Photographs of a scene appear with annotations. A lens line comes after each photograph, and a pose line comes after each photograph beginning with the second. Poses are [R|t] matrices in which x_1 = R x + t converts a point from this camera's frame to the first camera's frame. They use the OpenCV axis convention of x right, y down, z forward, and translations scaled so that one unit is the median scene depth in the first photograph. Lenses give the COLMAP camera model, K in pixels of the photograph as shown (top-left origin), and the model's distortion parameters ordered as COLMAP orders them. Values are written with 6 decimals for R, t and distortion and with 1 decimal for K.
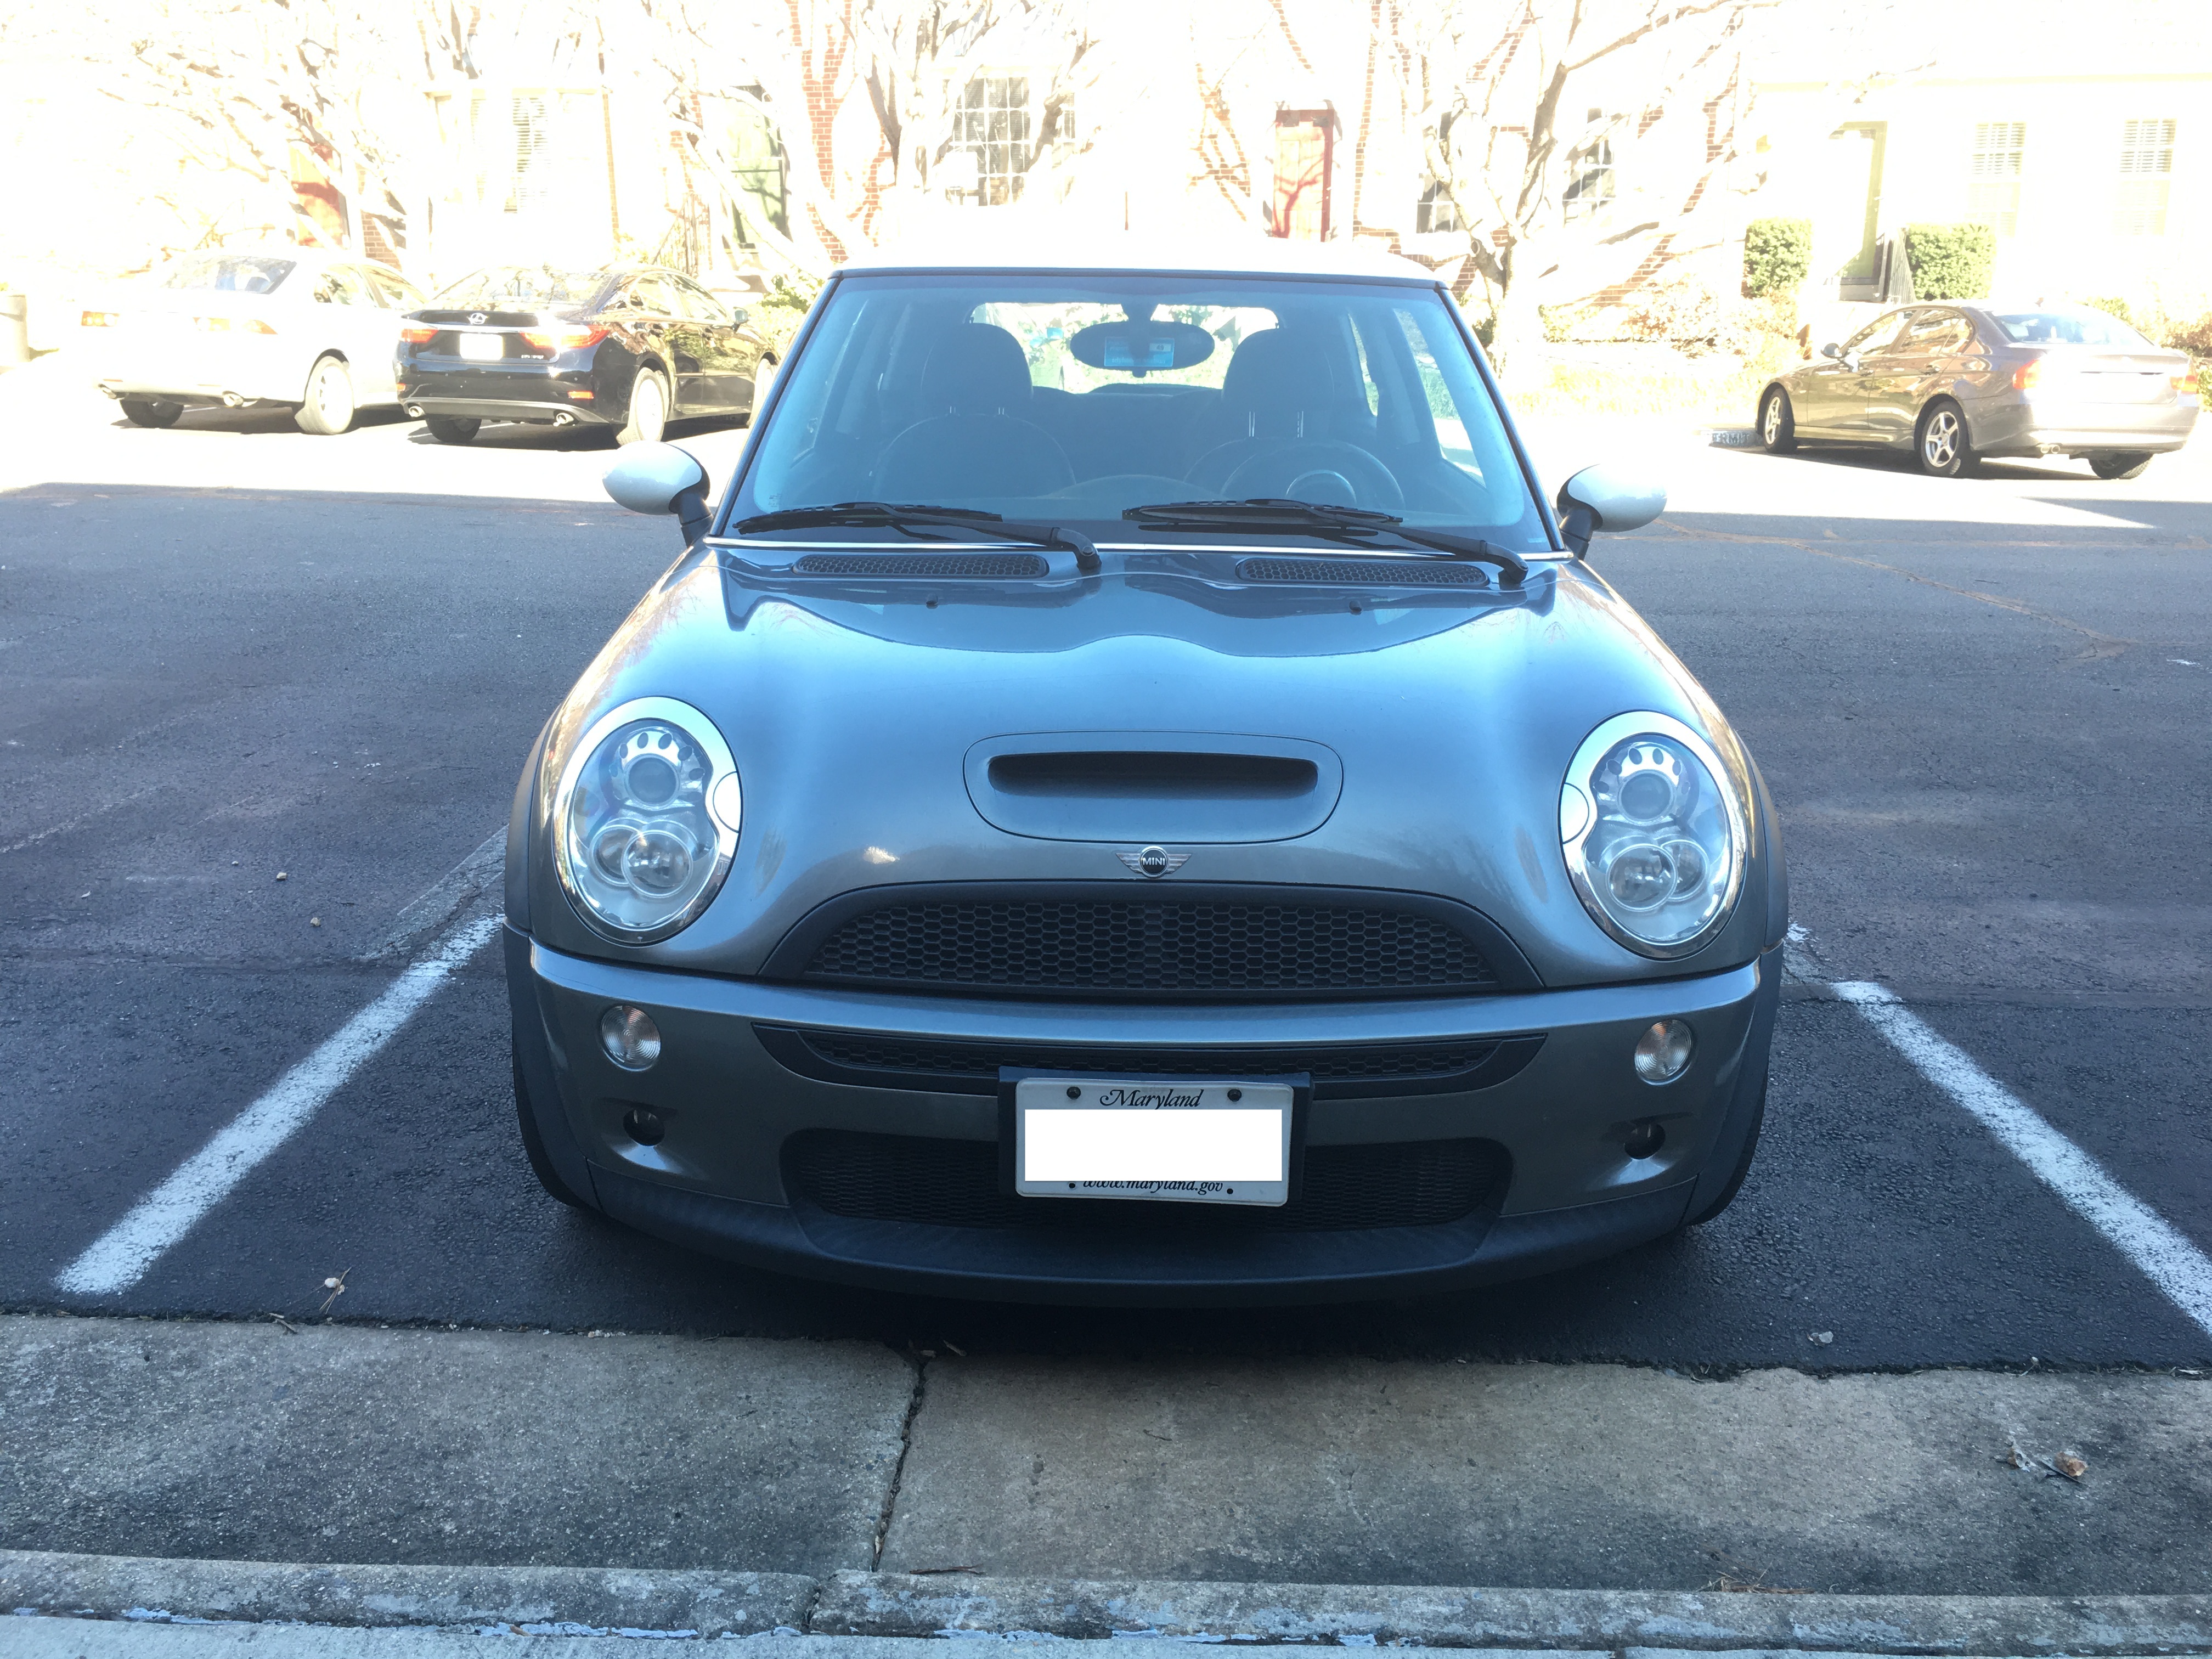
lens RADIAL K [[1866.9, 0, 1099.1], [0, 1866.9, 828.0], [0, 0, 1]] dist [0.038590, -0.037667]
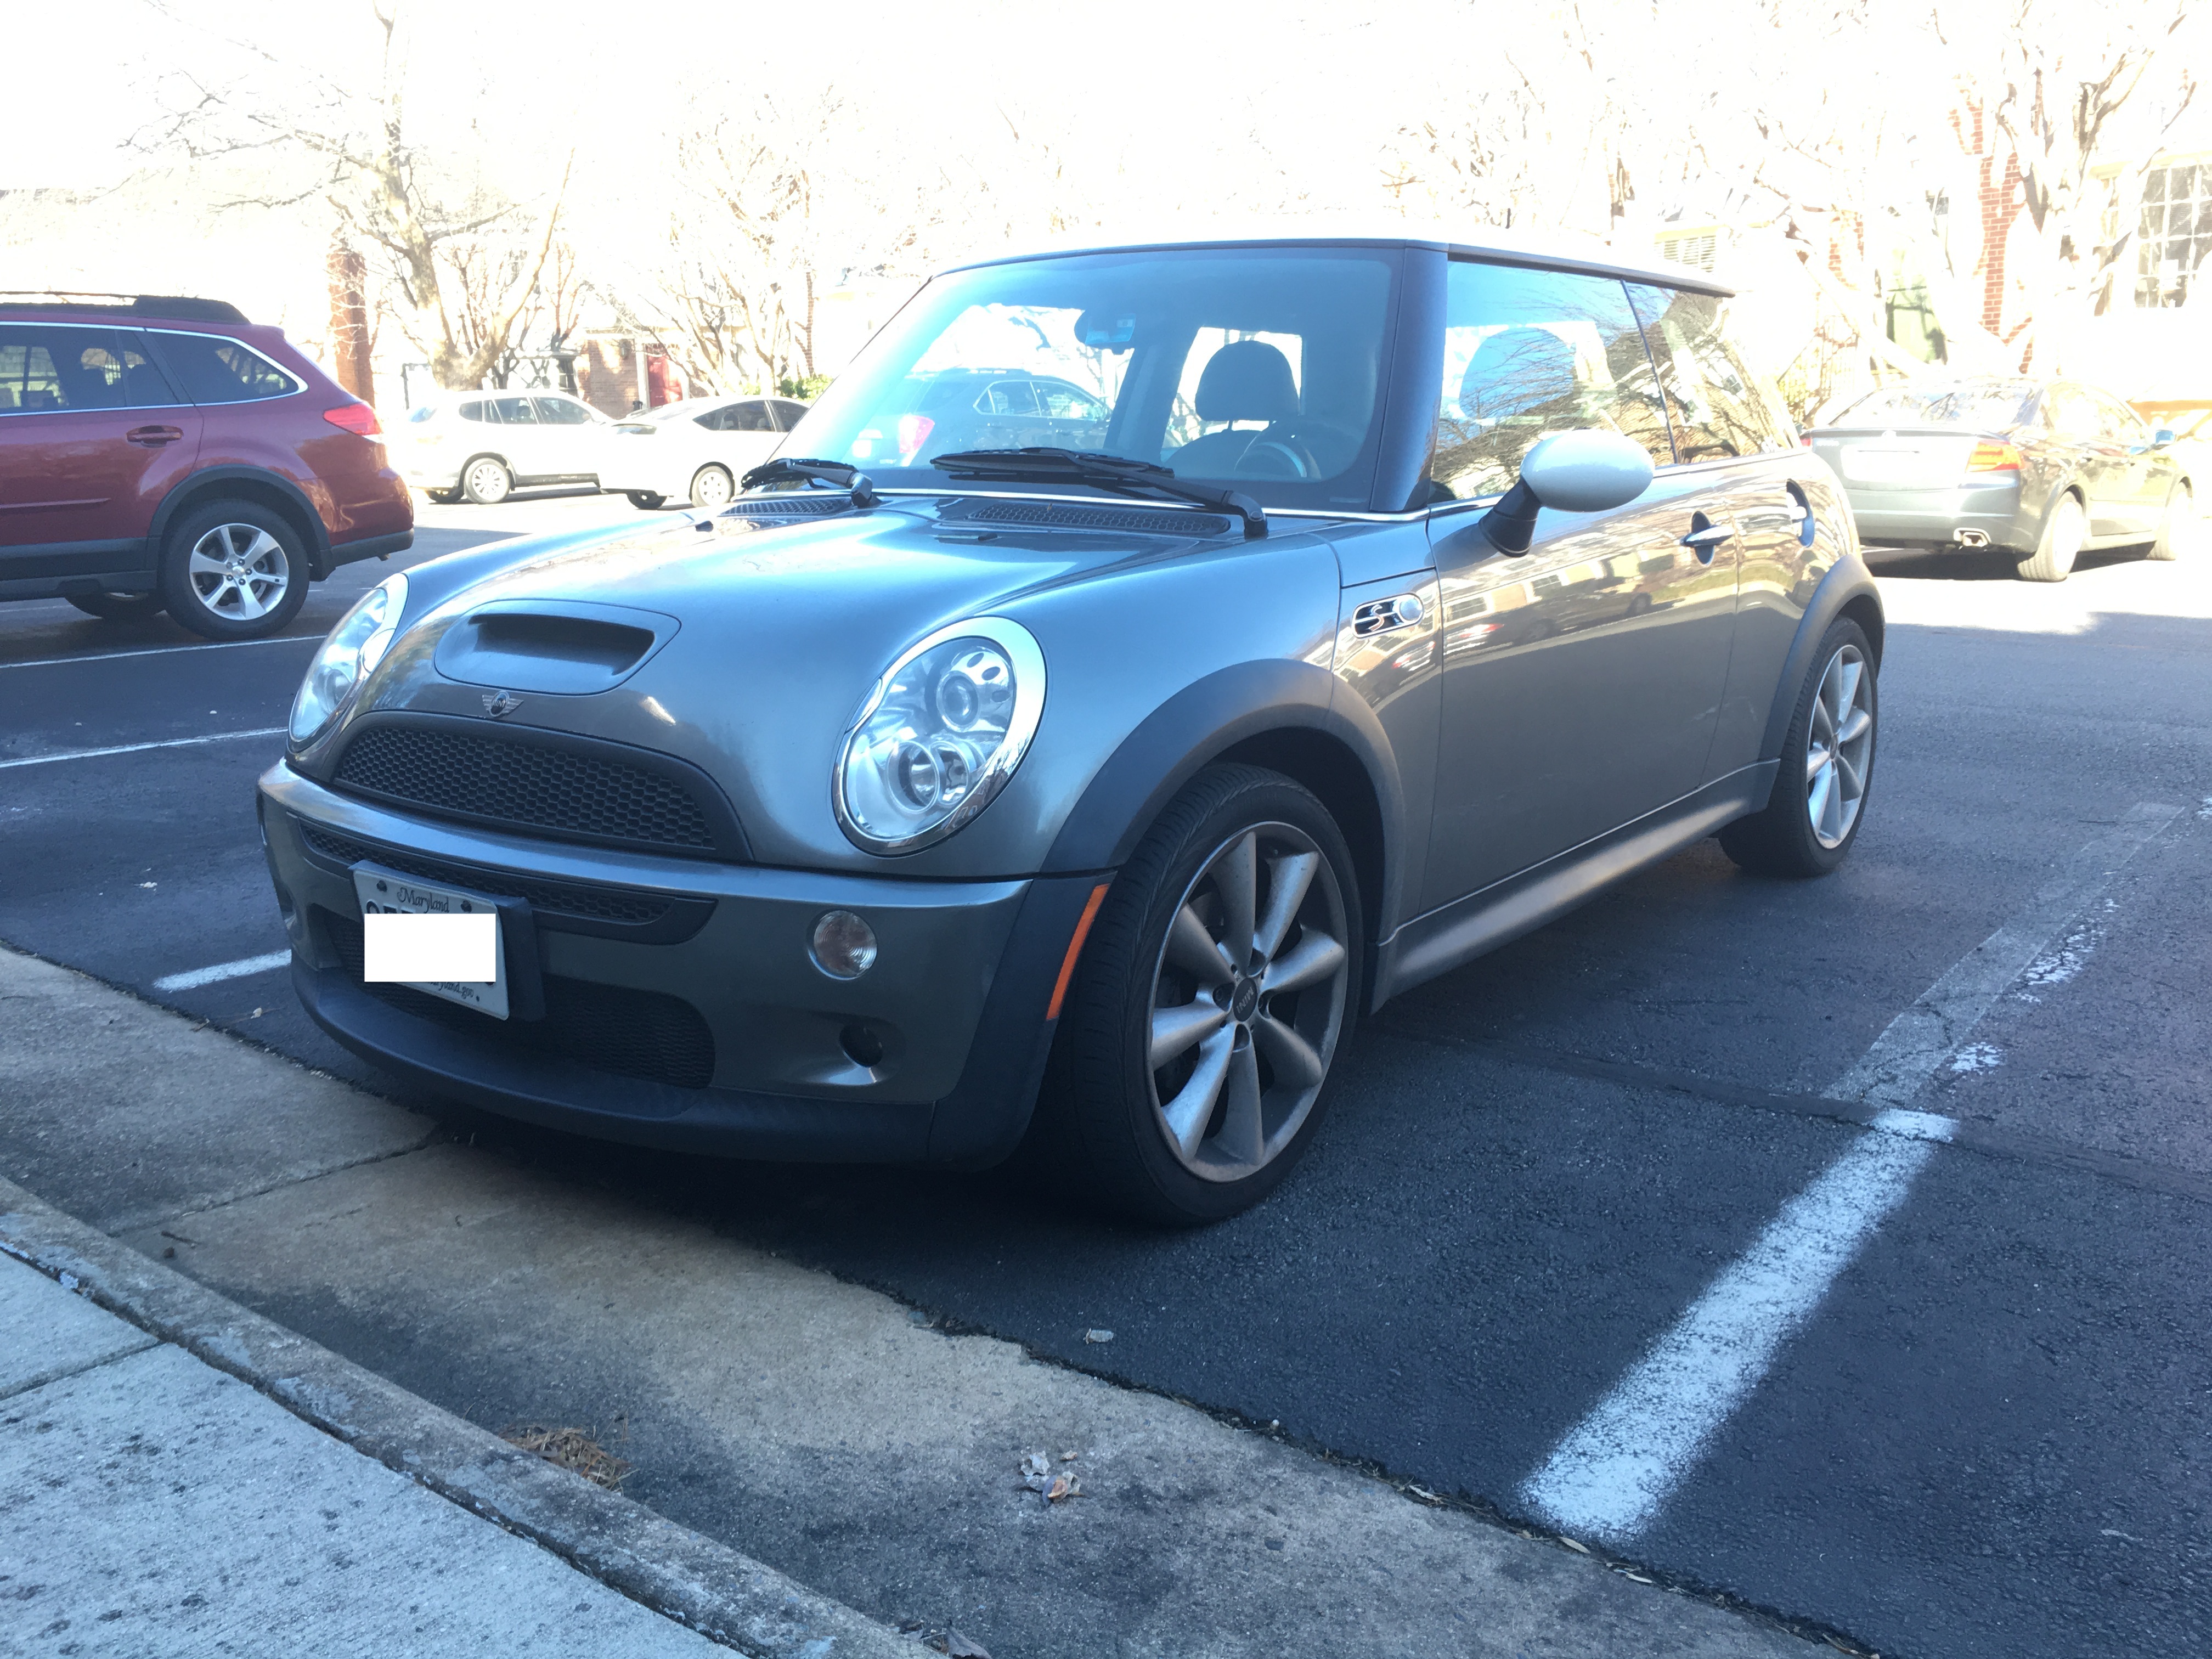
lens RADIAL K [[1866.9, 0, 1100.8], [0, 1866.9, 831.2], [0, 0, 1]] dist [0.038590, -0.037667]
pose [[0.794505, 0.104599, -0.598181, 0.983044], [-0.148878, 0.988543, -0.024881, 0.066268], [0.588725, 0.108824, 0.800975, 0.304289]]
